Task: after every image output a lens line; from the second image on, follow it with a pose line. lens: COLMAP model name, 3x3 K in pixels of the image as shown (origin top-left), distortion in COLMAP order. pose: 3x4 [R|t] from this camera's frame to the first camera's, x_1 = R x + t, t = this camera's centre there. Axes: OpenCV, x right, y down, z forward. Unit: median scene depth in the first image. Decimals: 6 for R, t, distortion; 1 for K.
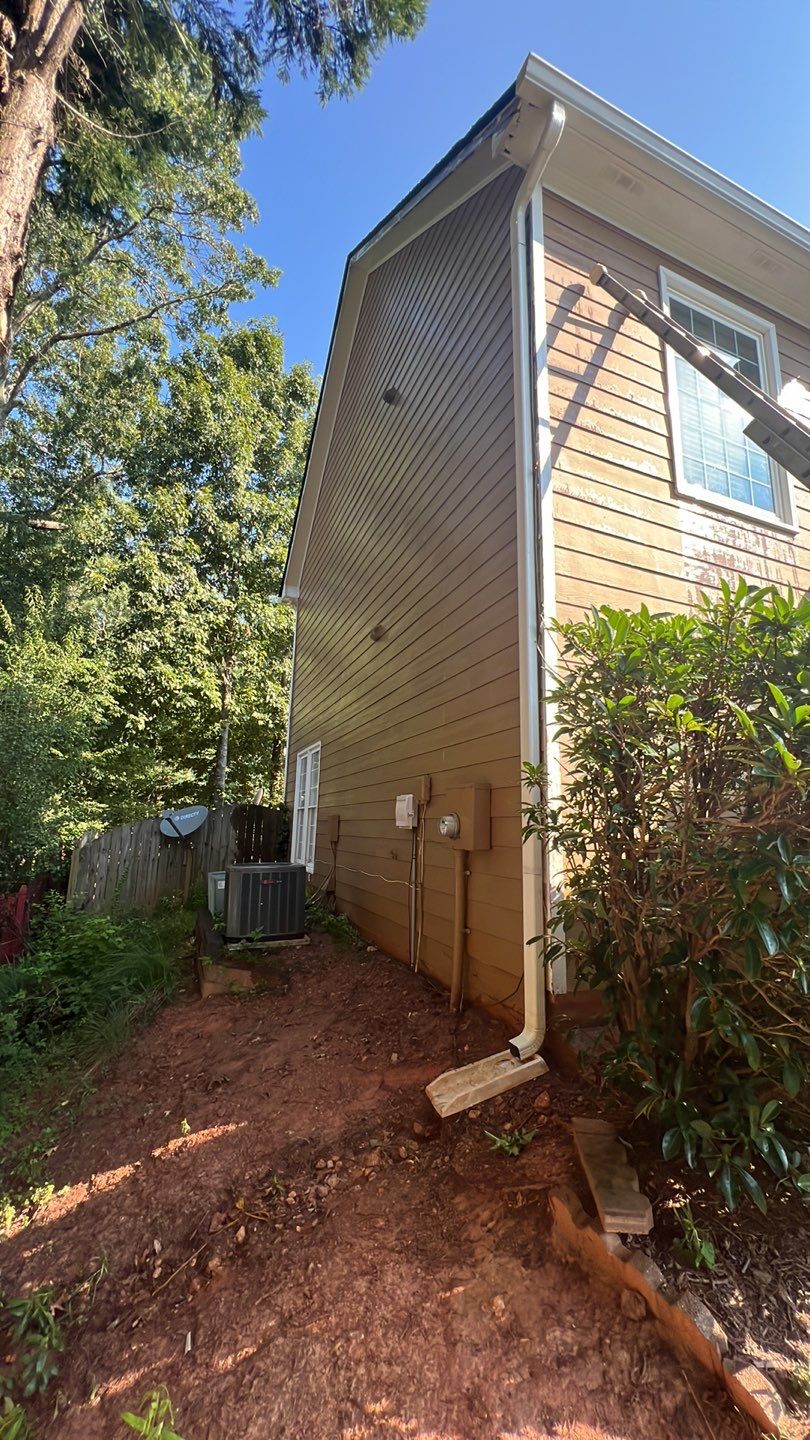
lens RADIAL K [[546.1, 0, 405.0], [0, 546.1, 720.0], [0, 0, 1]] dist [-0.000675, 0.000362]
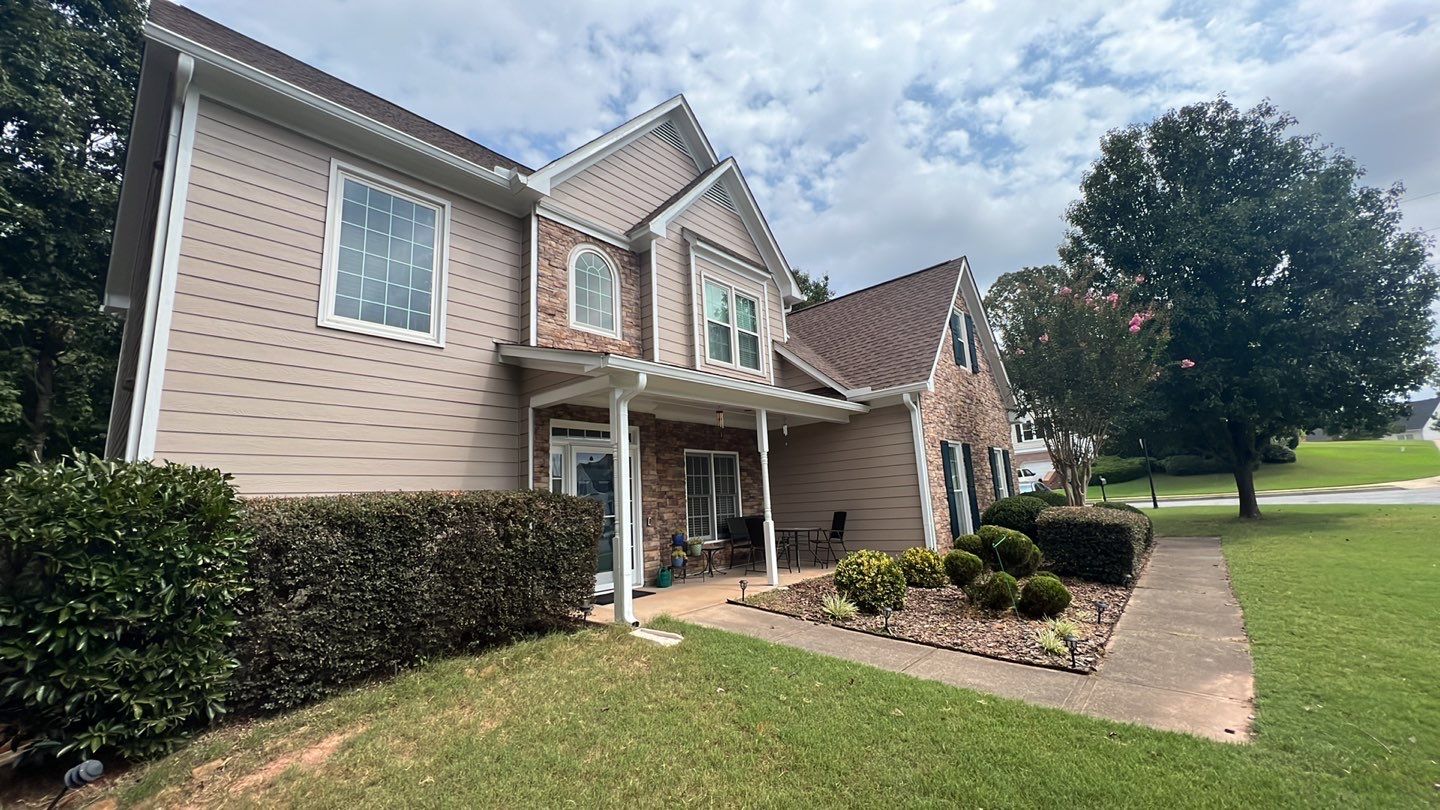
lens RADIAL K [[550.0, 0, 718.2], [0, 550.0, 408.6], [0, 0, 1]] dist [0.001560, 0.000043]
pose [[0.893355, 0.010354, 0.449233, 0.609548], [-0.015040, 0.999863, 0.006863, -0.164842], [-0.449100, -0.012888, 0.893388, -0.624773]]
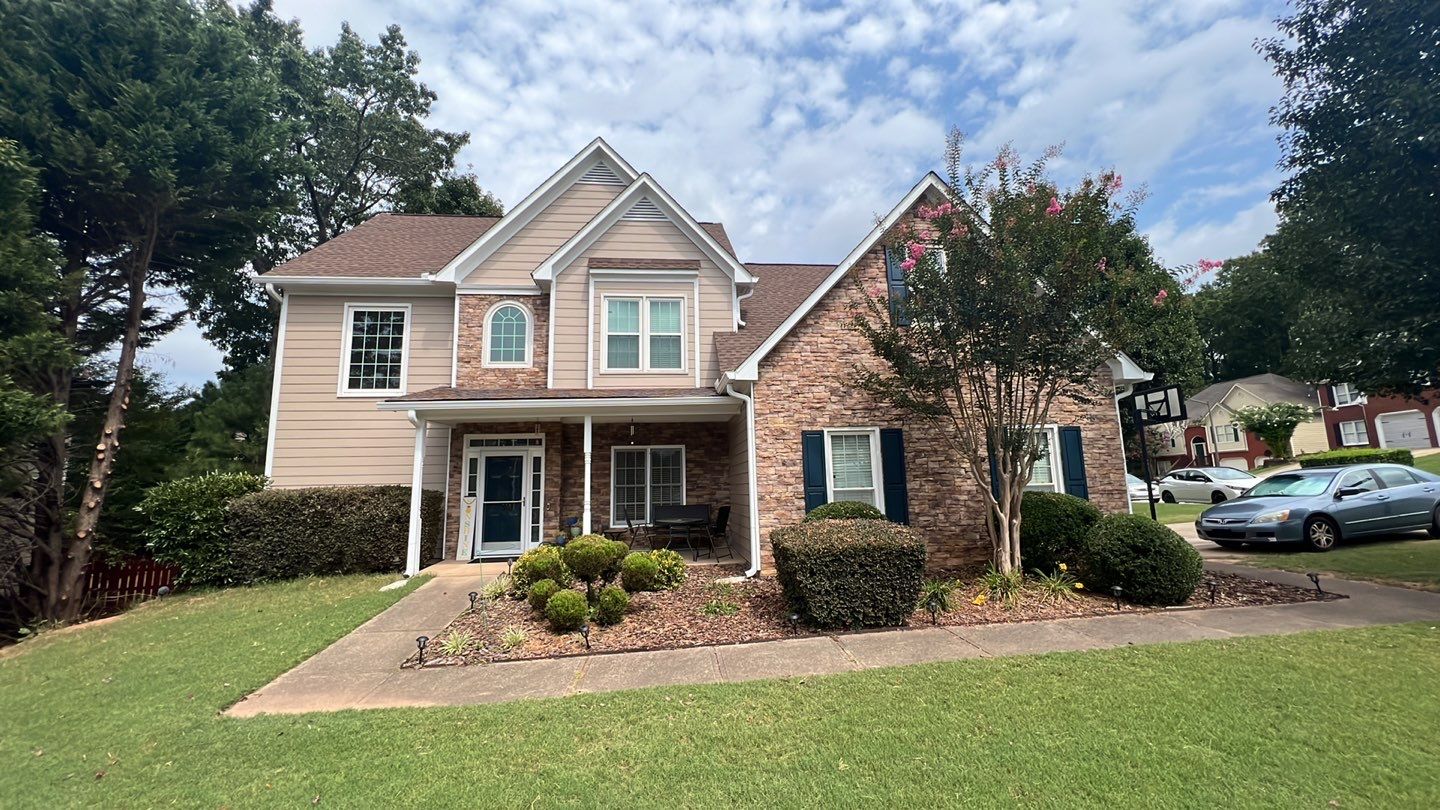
lens RADIAL K [[546.1, 0, 720.0], [0, 546.1, 407.7], [0, 0, 1]] dist [-0.000675, 0.000362]
pose [[0.956820, -0.084299, -0.278189, 2.400331], [0.097645, 0.994625, 0.034446, -0.200287], [0.273790, -0.060122, 0.959908, -0.883942]]
